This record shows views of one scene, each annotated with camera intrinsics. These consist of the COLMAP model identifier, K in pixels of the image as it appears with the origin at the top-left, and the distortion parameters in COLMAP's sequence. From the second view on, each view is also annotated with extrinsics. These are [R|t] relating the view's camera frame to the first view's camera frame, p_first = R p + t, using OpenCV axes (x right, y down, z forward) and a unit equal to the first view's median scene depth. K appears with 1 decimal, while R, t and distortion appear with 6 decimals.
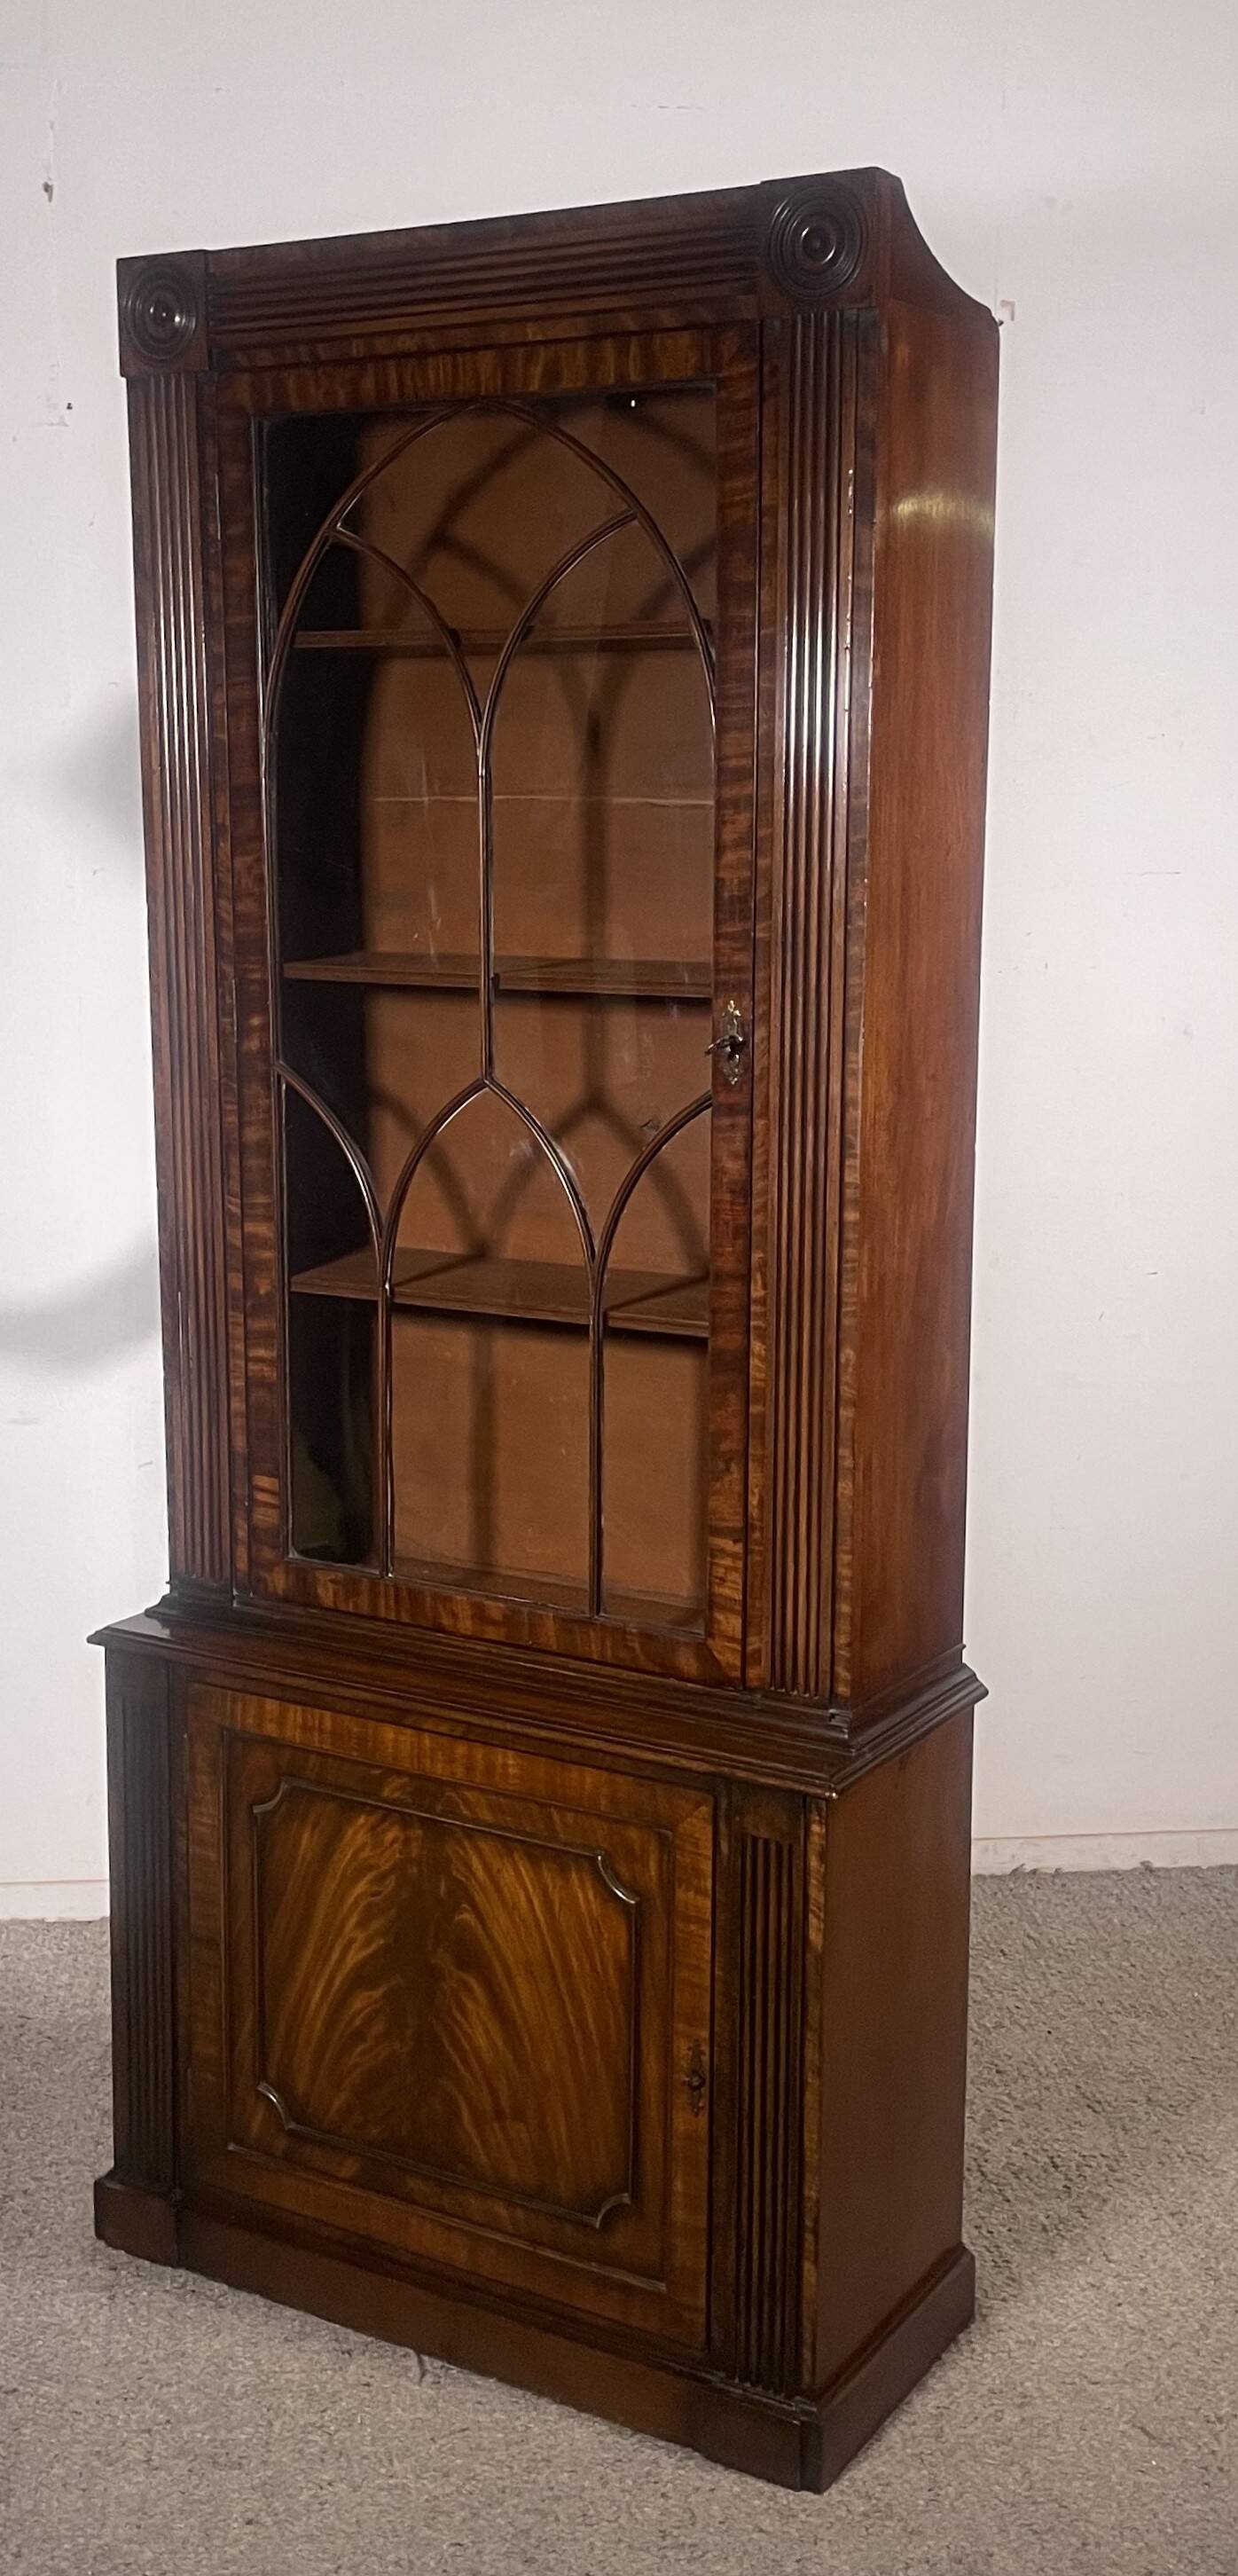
lens RADIAL K [[2750.4, 0, 591.0], [0, 2750.4, 1280.2], [0, 0, 1]] dist [0.123330, -0.259836]
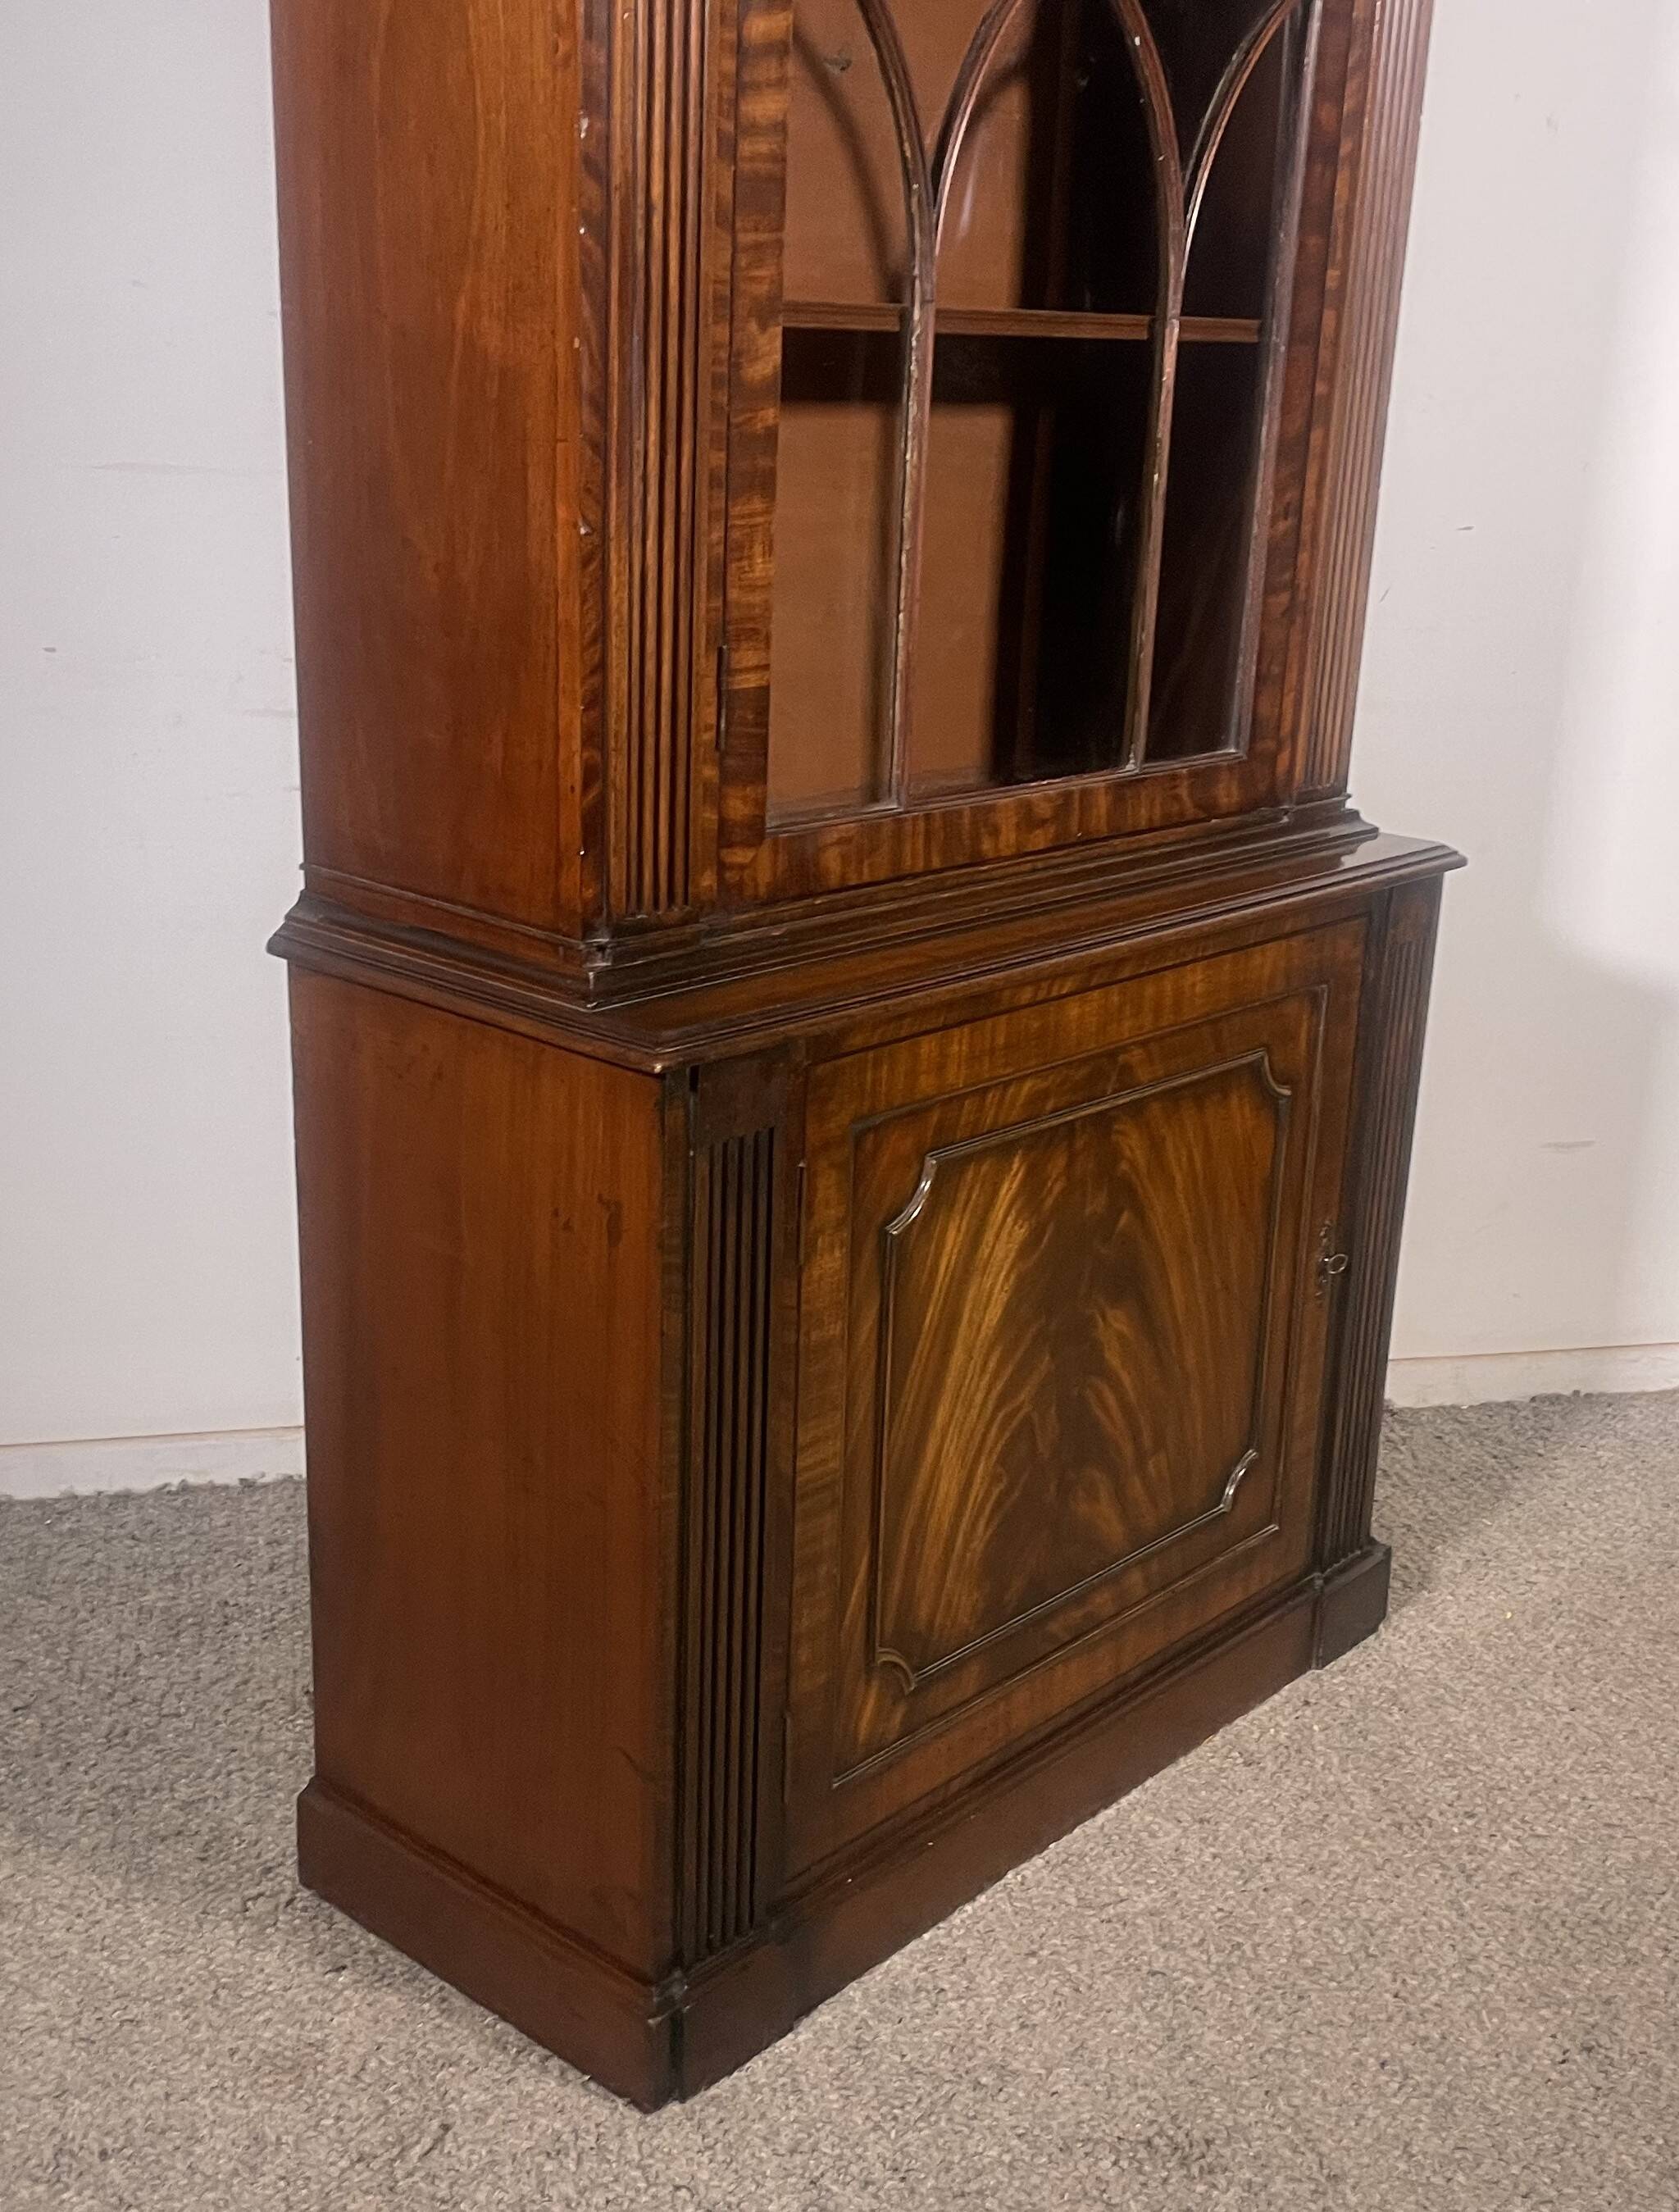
lens RADIAL K [[2476.7, 0, 902.2], [0, 2476.7, 1160.7], [0, 0, 1]] dist [0.135584, -0.271562]
pose [[0.165234, -0.311680, 0.935710, -0.659770], [0.124564, 0.947749, 0.293694, 0.019267], [-0.978357, 0.068027, 0.195424, 0.944526]]
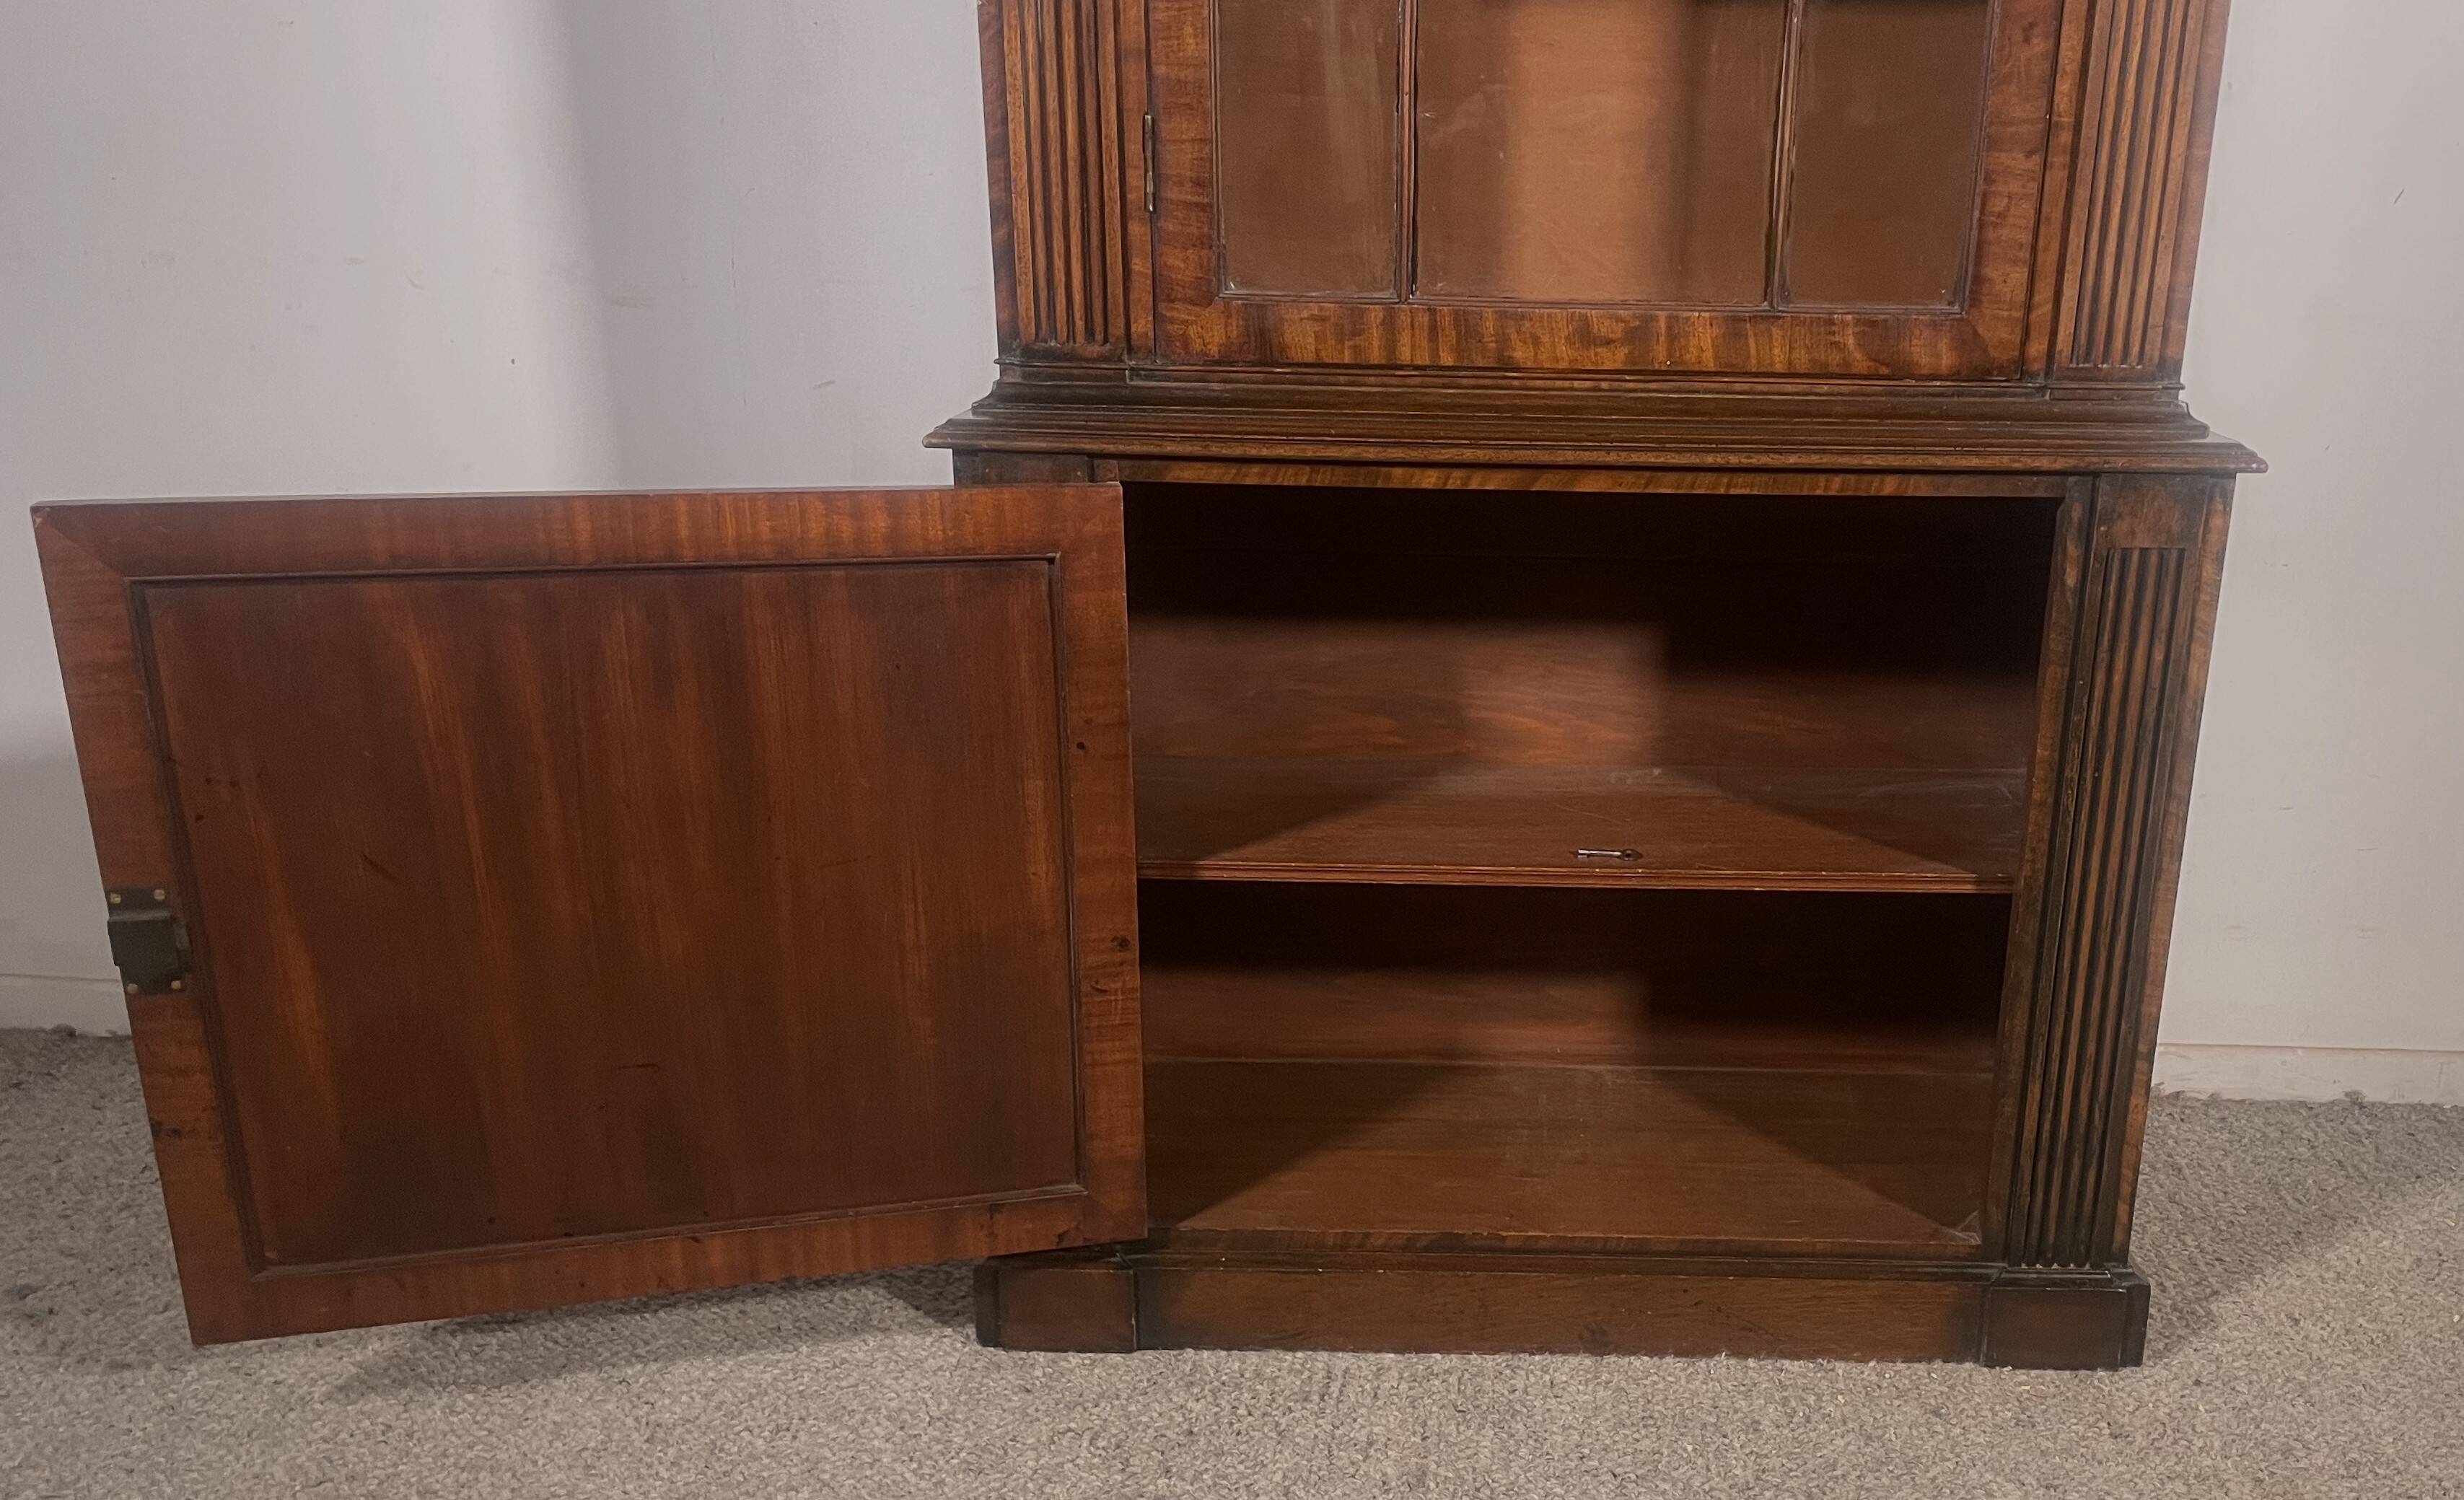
lens RADIAL K [[2236.9, 0, 1449.3], [0, 2236.9, 965.8], [0, 0, 1]] dist [0.114533, -0.218031]
pose [[0.854396, -0.167241, 0.491973, -0.382097], [0.073053, 0.976047, 0.204929, 0.162502], [-0.514461, -0.139151, 0.846148, 0.536259]]
